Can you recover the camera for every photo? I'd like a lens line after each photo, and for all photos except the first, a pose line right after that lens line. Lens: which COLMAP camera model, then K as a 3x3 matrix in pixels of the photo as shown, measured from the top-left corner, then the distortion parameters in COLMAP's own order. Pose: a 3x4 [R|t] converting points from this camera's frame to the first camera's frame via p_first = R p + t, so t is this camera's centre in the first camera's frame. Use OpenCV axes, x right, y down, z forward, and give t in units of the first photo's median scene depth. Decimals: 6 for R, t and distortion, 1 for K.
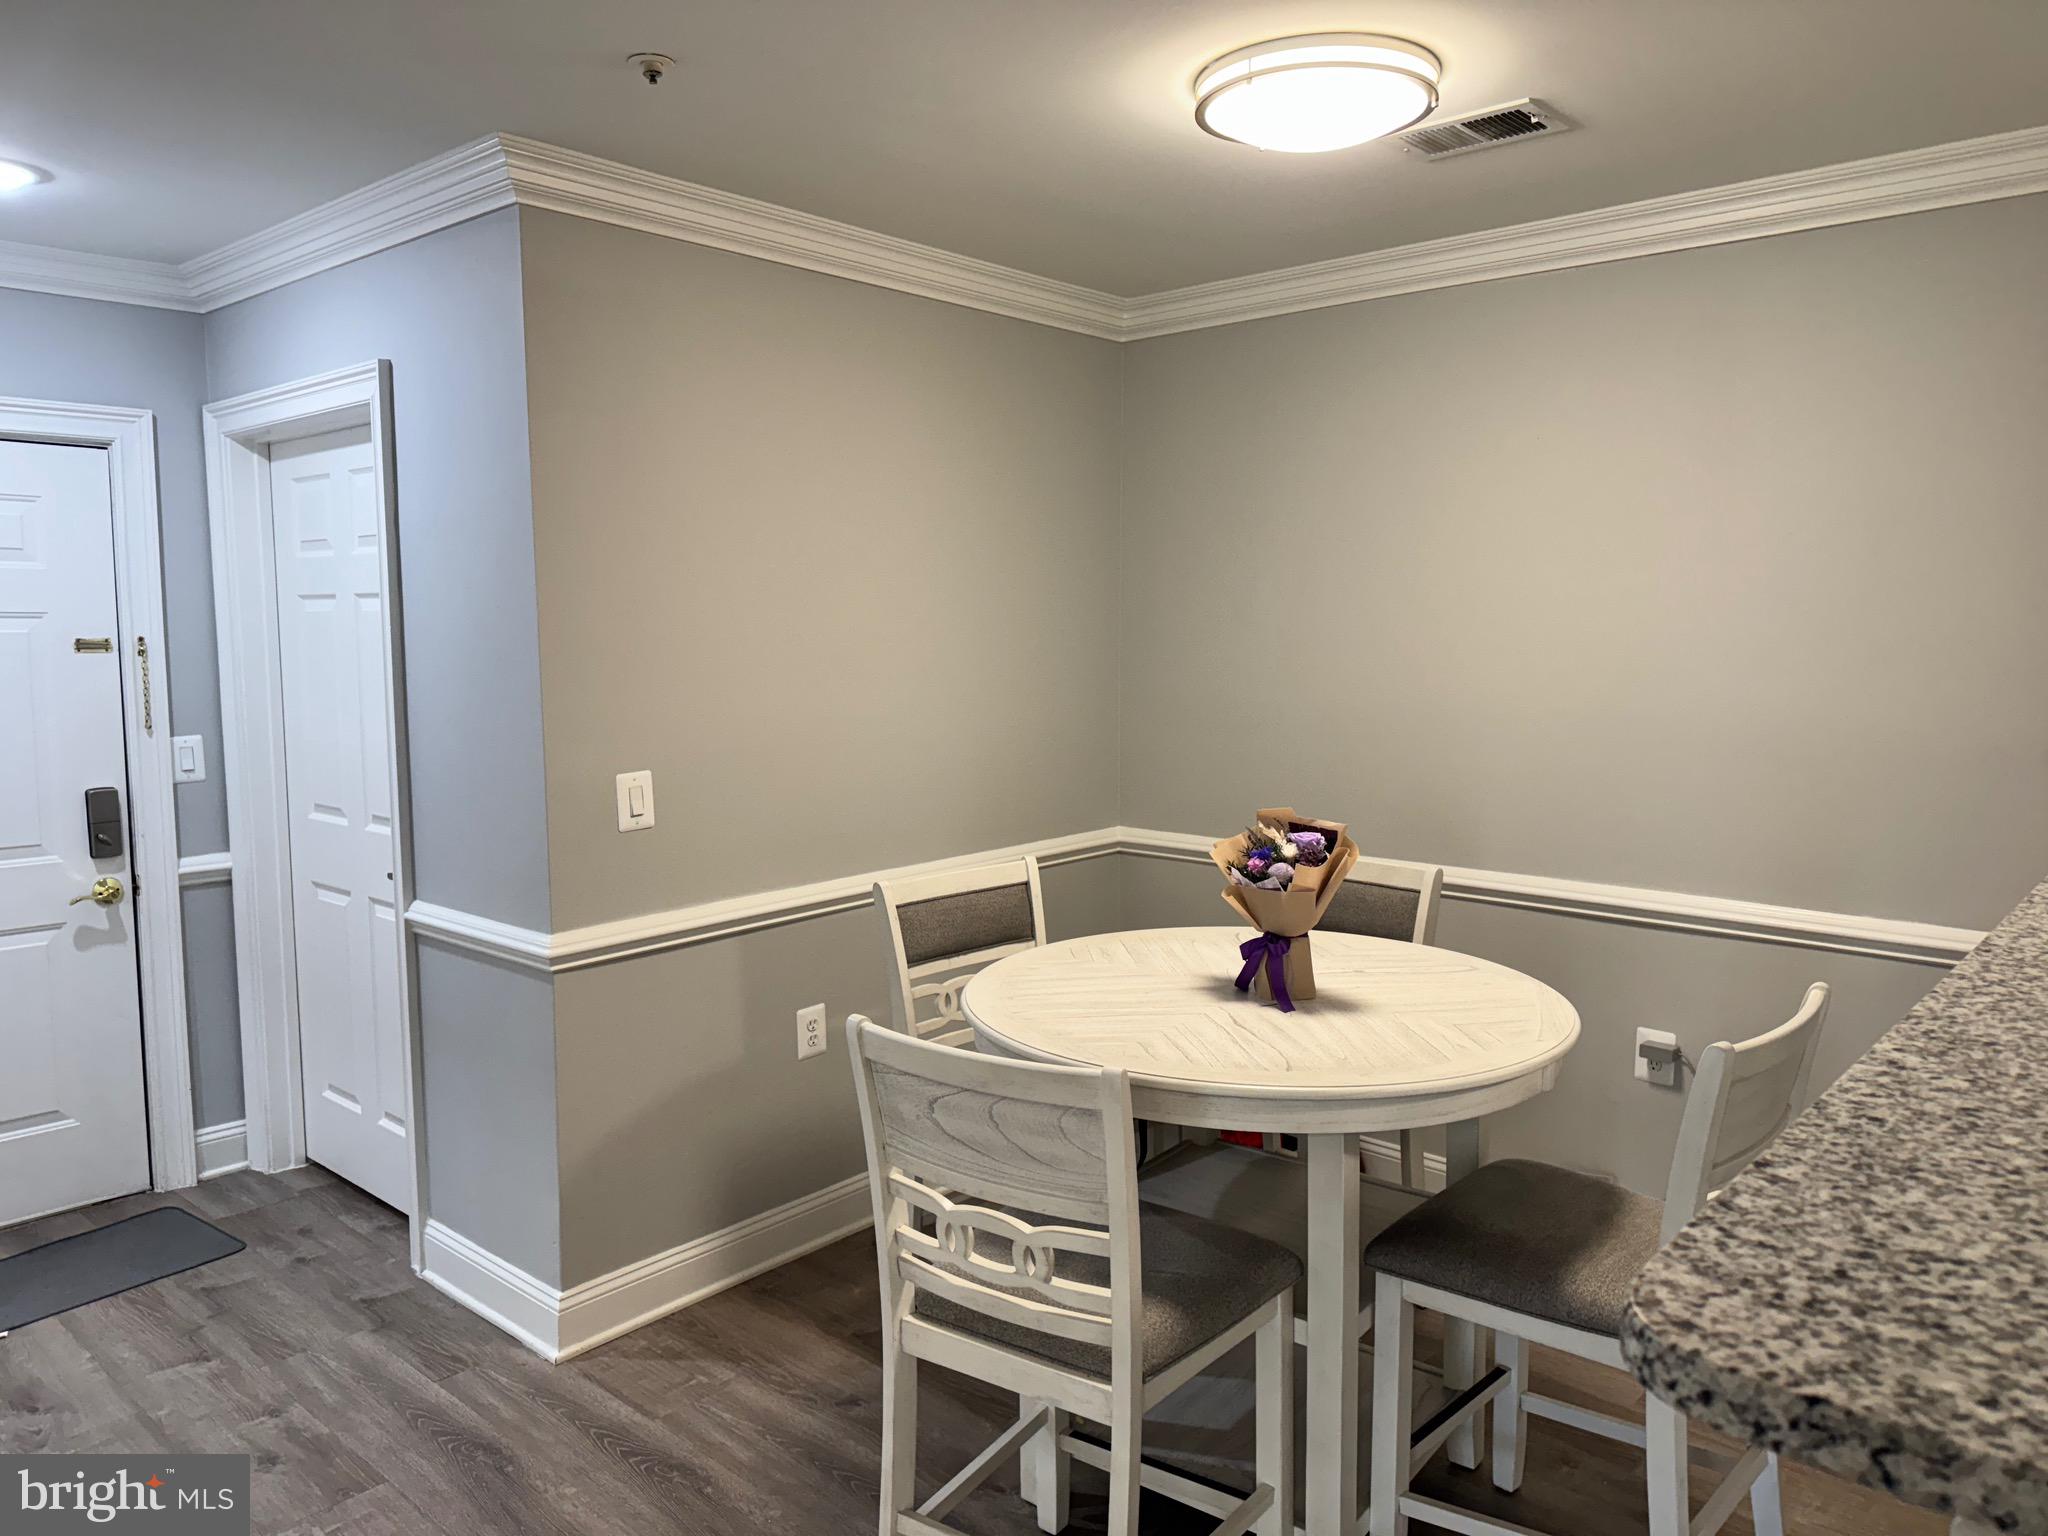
lens RADIAL K [[1448.5, 0, 1020.9], [0, 1448.5, 764.1], [0, 0, 1]] dist [0.000417, 0.000067]
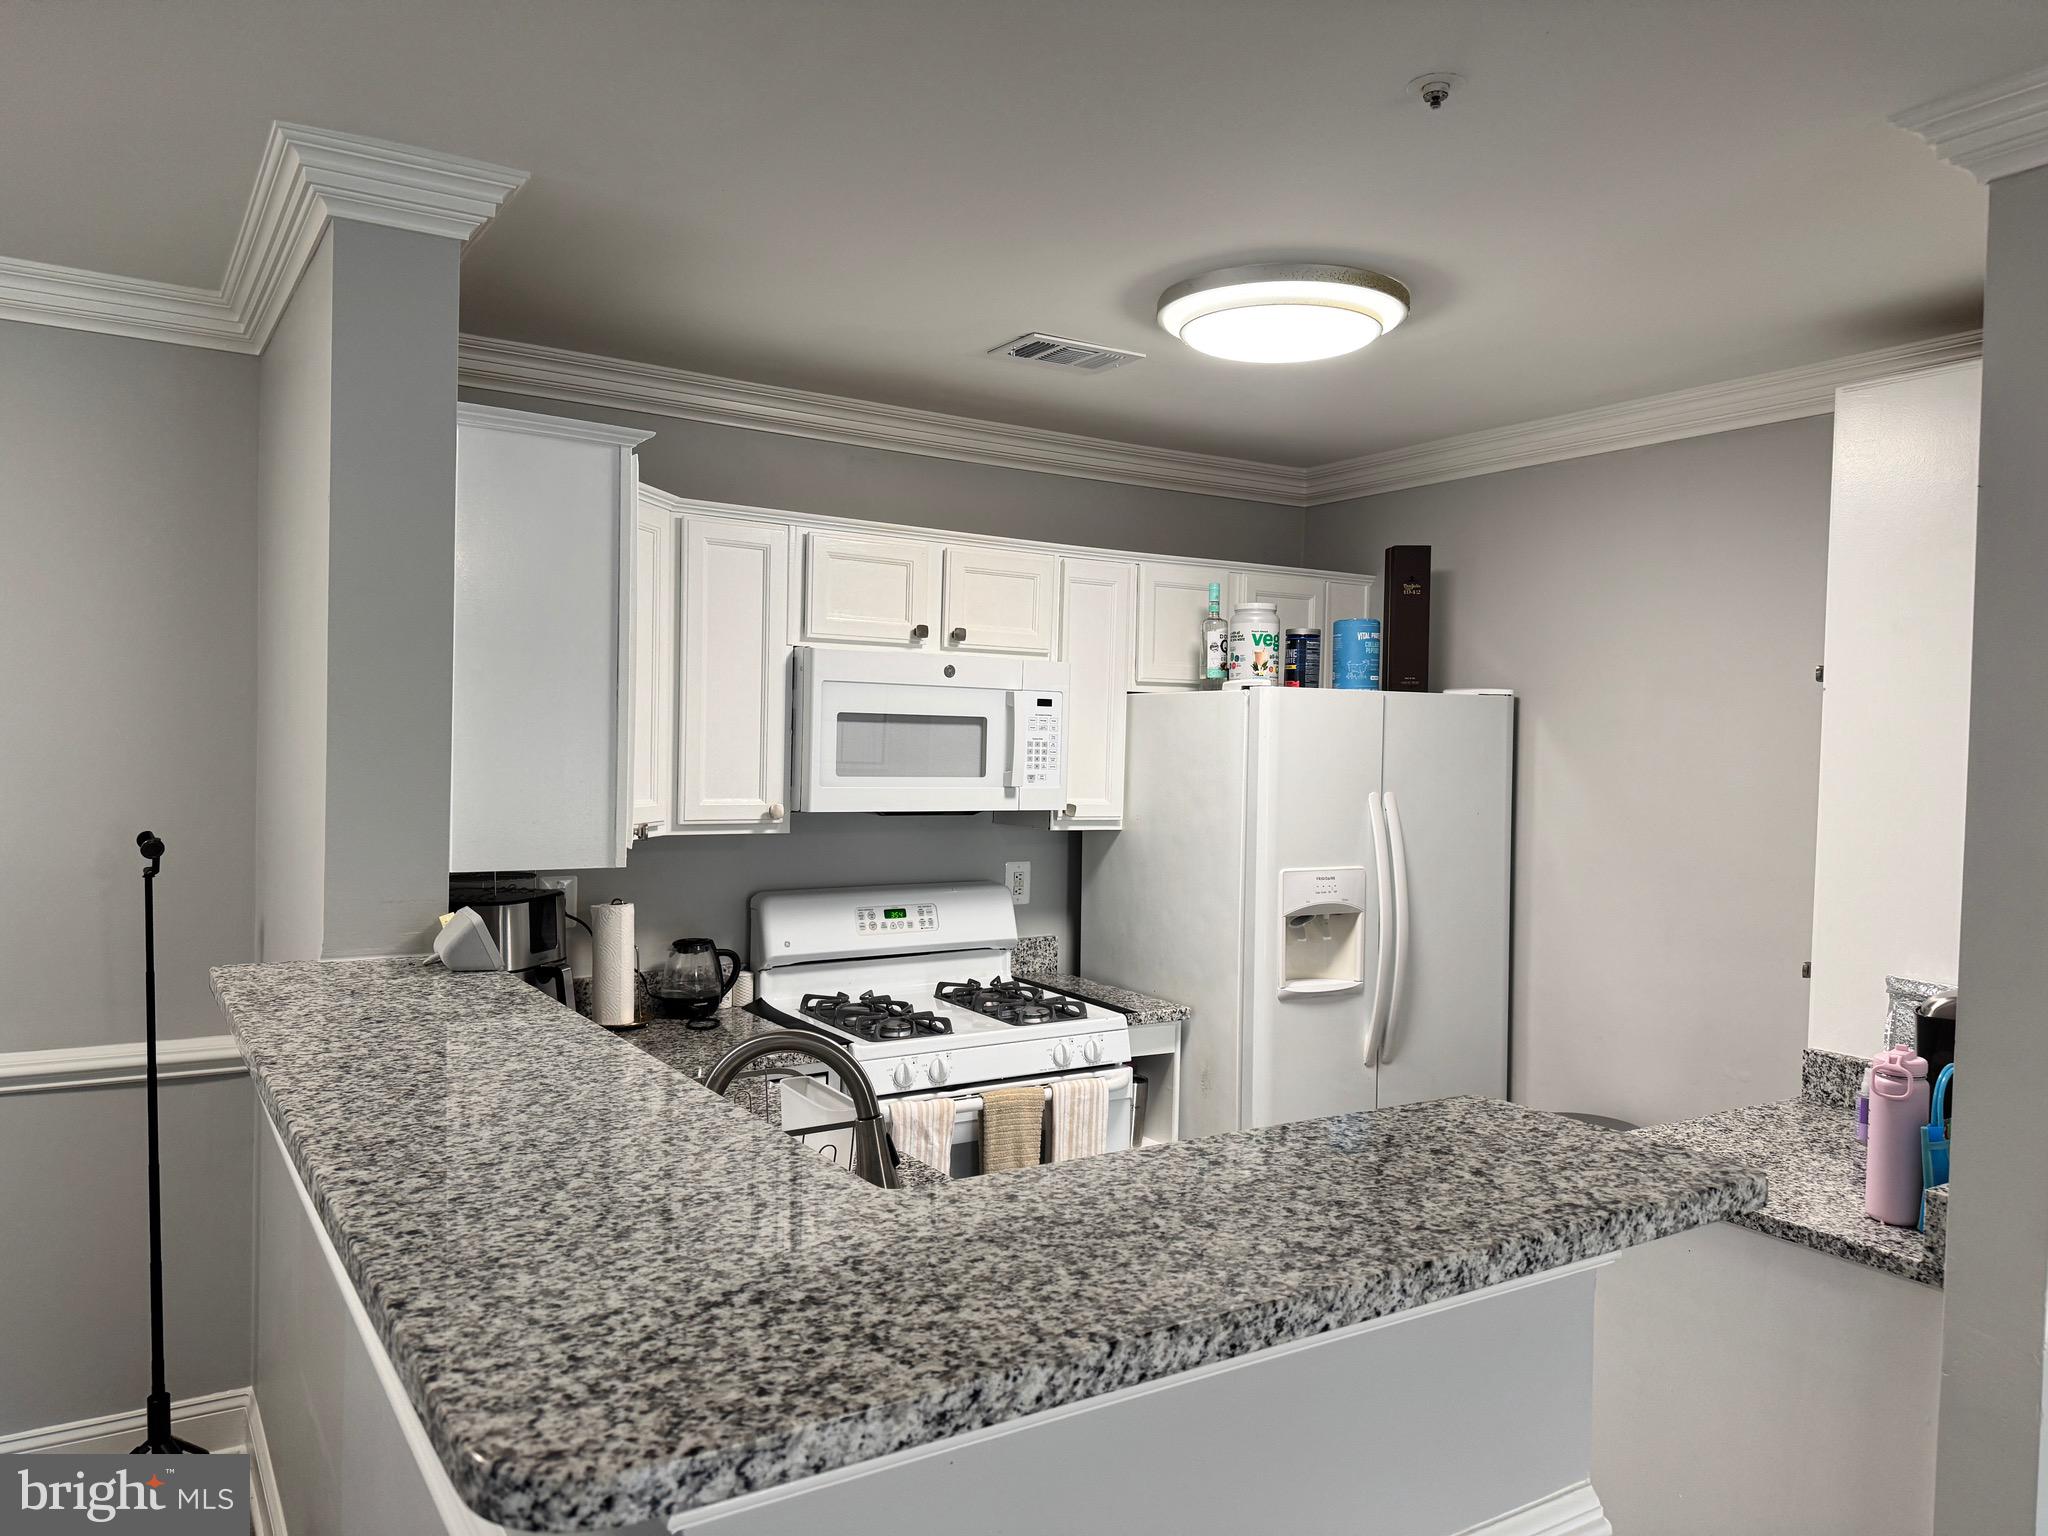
lens RADIAL K [[1448.5, 0, 1020.5], [0, 1448.5, 772.3], [0, 0, 1]] dist [0.000417, 0.000067]
pose [[0.277639, -0.016953, 0.960536, -0.418060], [0.076404, 0.997067, -0.004487, -0.078811], [-0.957642, 0.074634, 0.278120, 0.288774]]
